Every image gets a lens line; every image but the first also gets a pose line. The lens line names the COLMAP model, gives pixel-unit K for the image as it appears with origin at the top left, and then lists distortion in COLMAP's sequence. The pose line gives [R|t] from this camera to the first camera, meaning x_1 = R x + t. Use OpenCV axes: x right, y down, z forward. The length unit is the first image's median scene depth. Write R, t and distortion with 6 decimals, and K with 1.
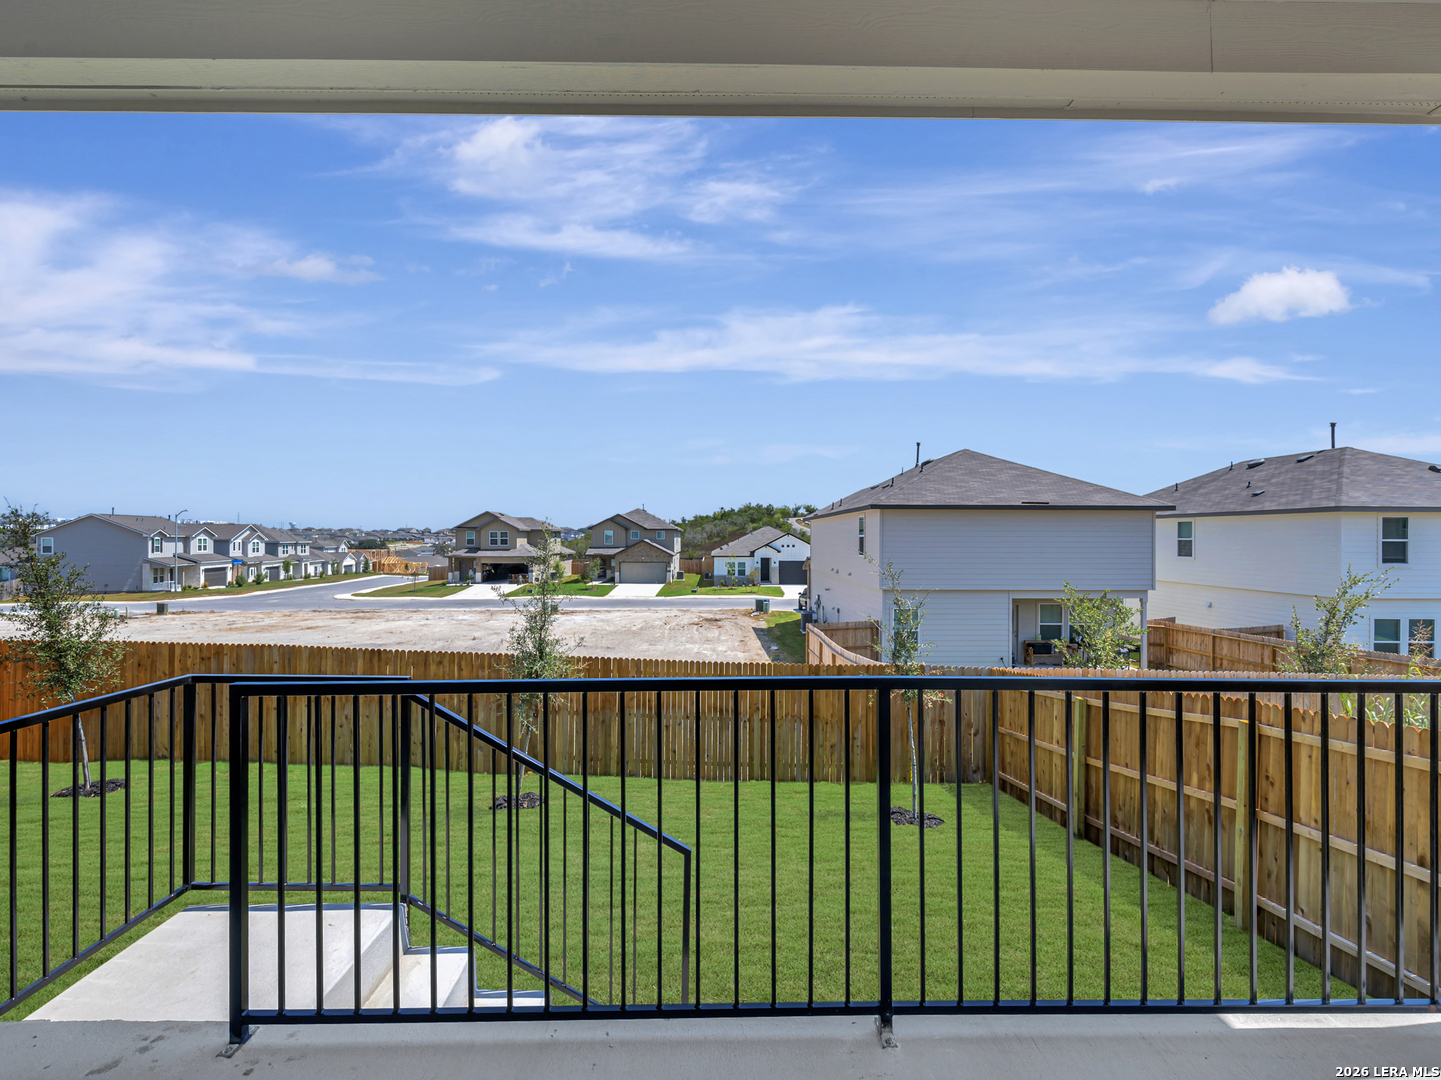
lens RADIAL K [[669.1, 0, 721.3], [0, 669.1, 537.9], [0, 0, 1]] dist [0.003645, 0.000414]
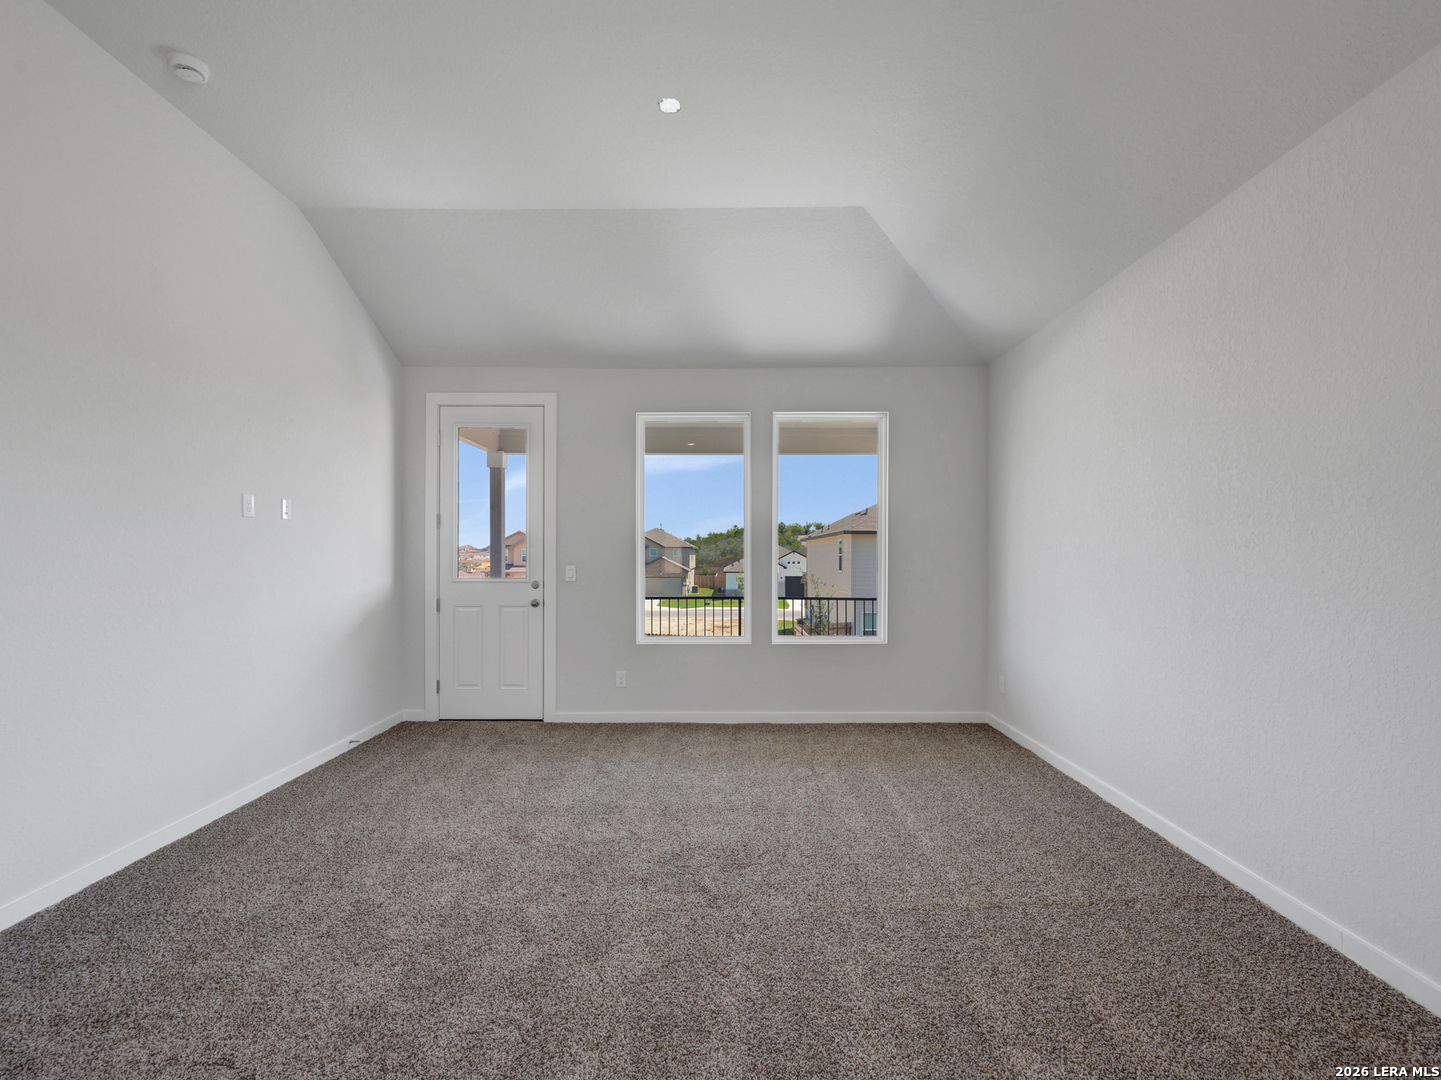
lens RADIAL K [[654.0, 0, 722.4], [0, 654.0, 558.2], [0, 0, 1]] dist [0.000745, 0.000476]
pose [[0.999807, 0.000221, -0.019647, 0.004392], [-0.000108, 0.999983, 0.005764, -0.001260], [0.019648, -0.005760, 0.999790, -0.064548]]
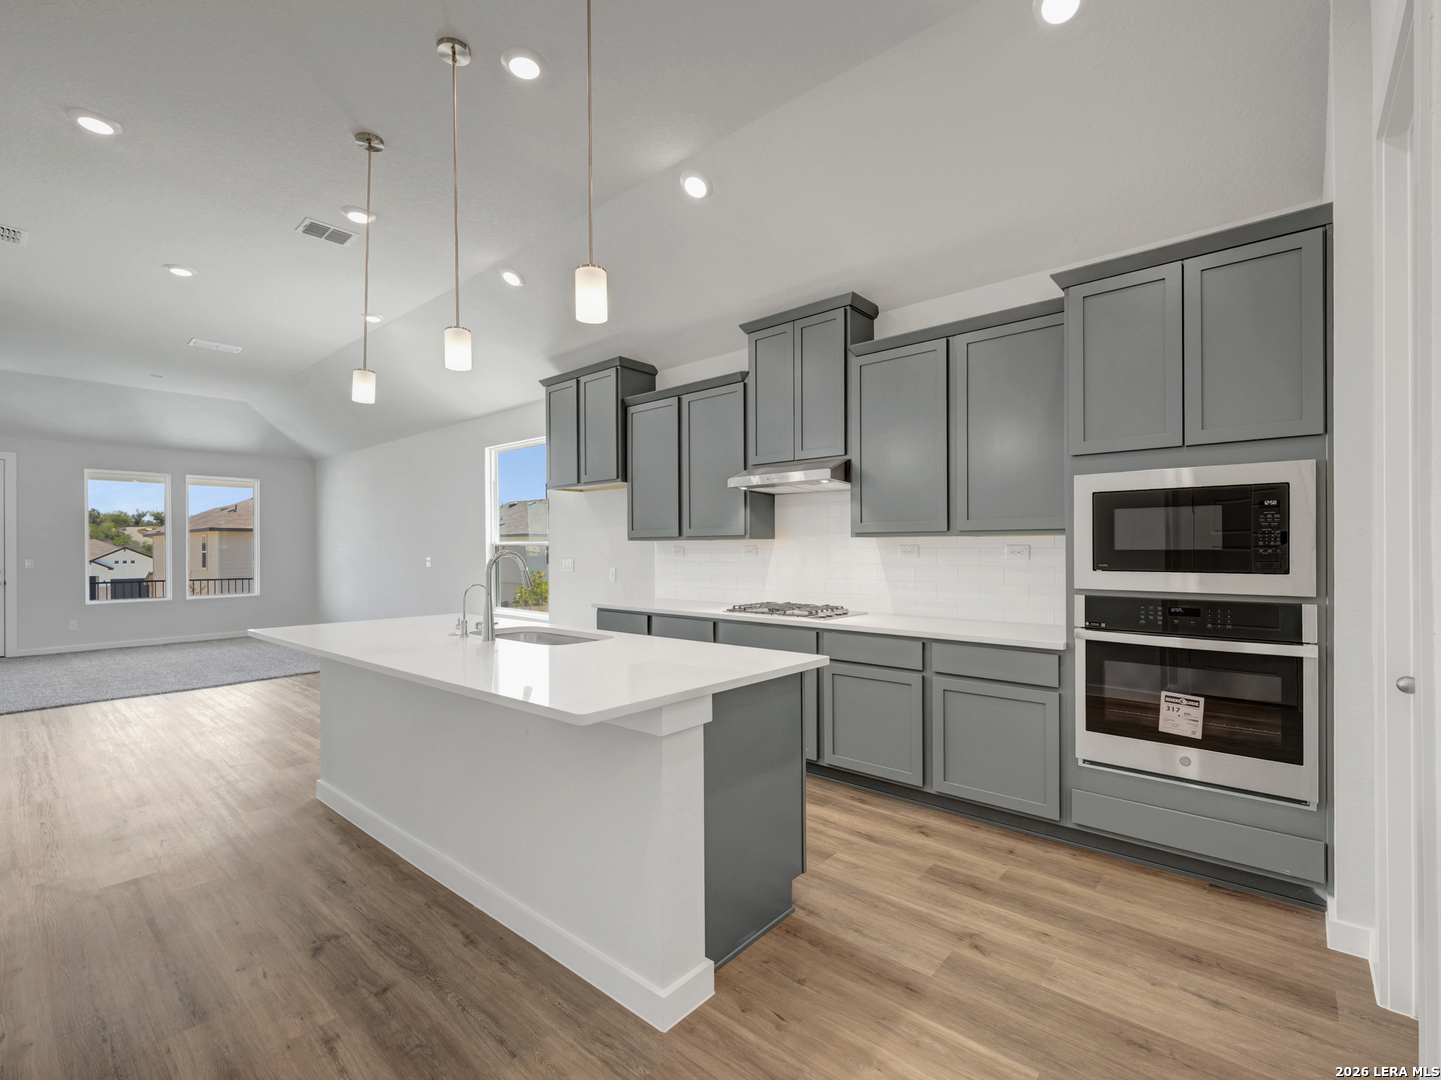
lens RADIAL K [[651.4, 0, 716.4], [0, 651.4, 546.6], [0, 0, 1]] dist [-0.002885, -0.000468]
pose [[0.669322, -0.003574, 0.742964, -0.012994], [0.007315, 0.999972, -0.001780, -0.001211], [-0.742936, 0.006626, 0.669329, -0.141179]]
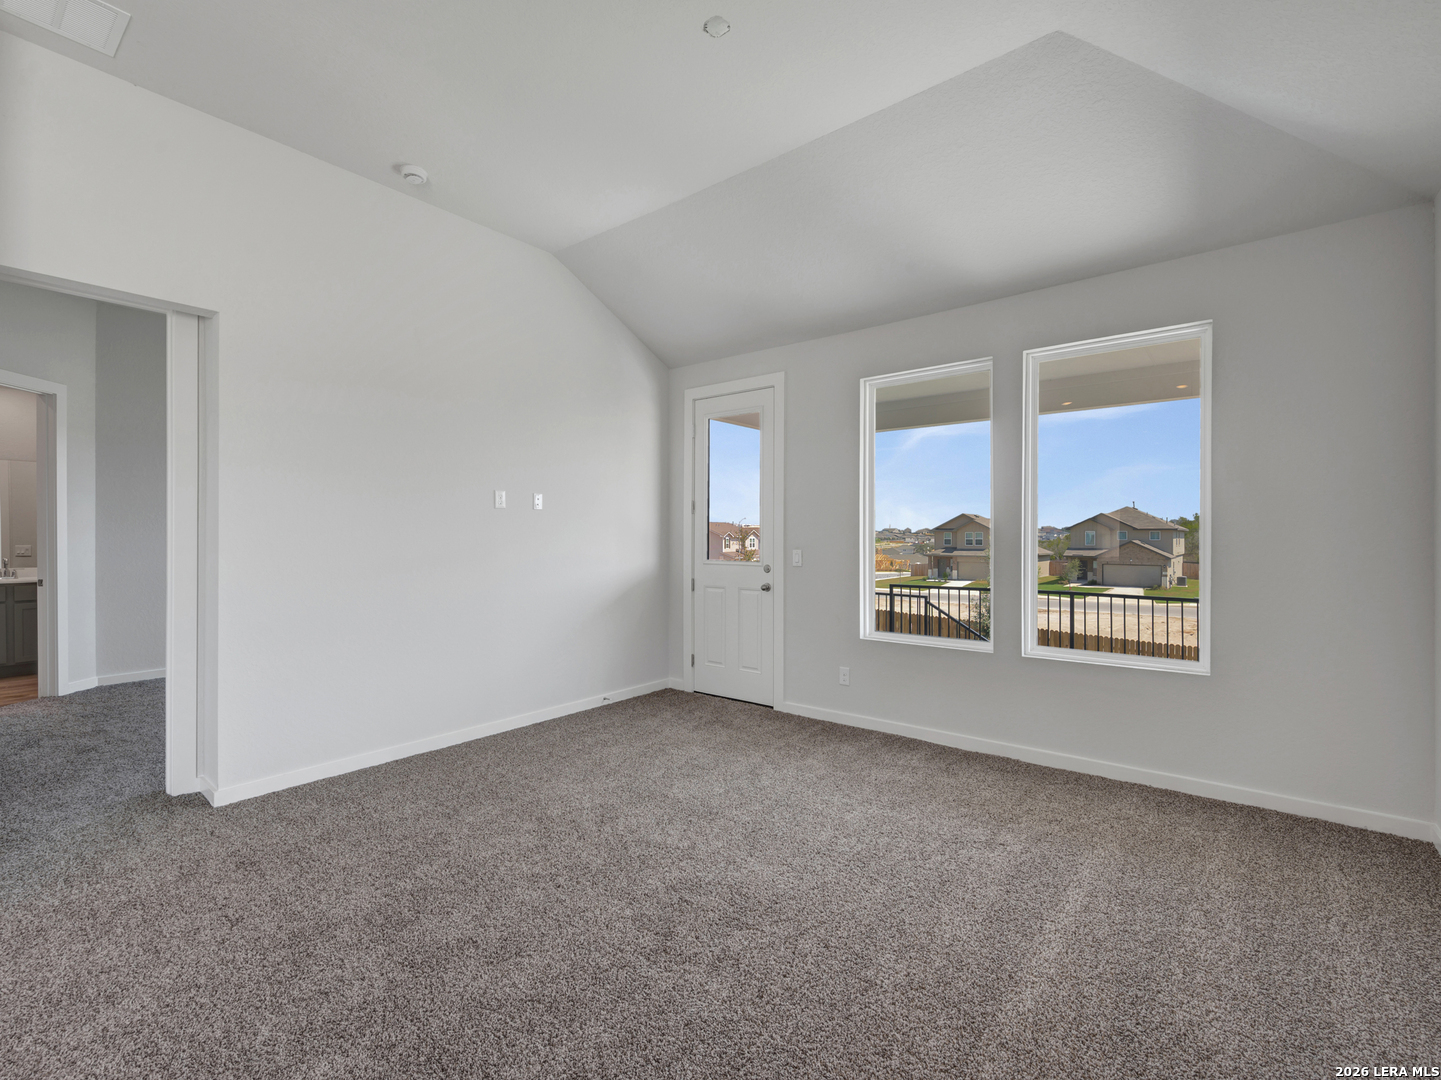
lens RADIAL K [[650.9, 0, 725.3], [0, 650.9, 538.7], [0, 0, 1]] dist [0.002102, -0.000237]
pose [[0.772881, 0.002210, -0.634548, 0.019784], [-0.001209, 0.999997, 0.002010, -0.001318], [0.634550, -0.000786, 0.772881, -0.053389]]
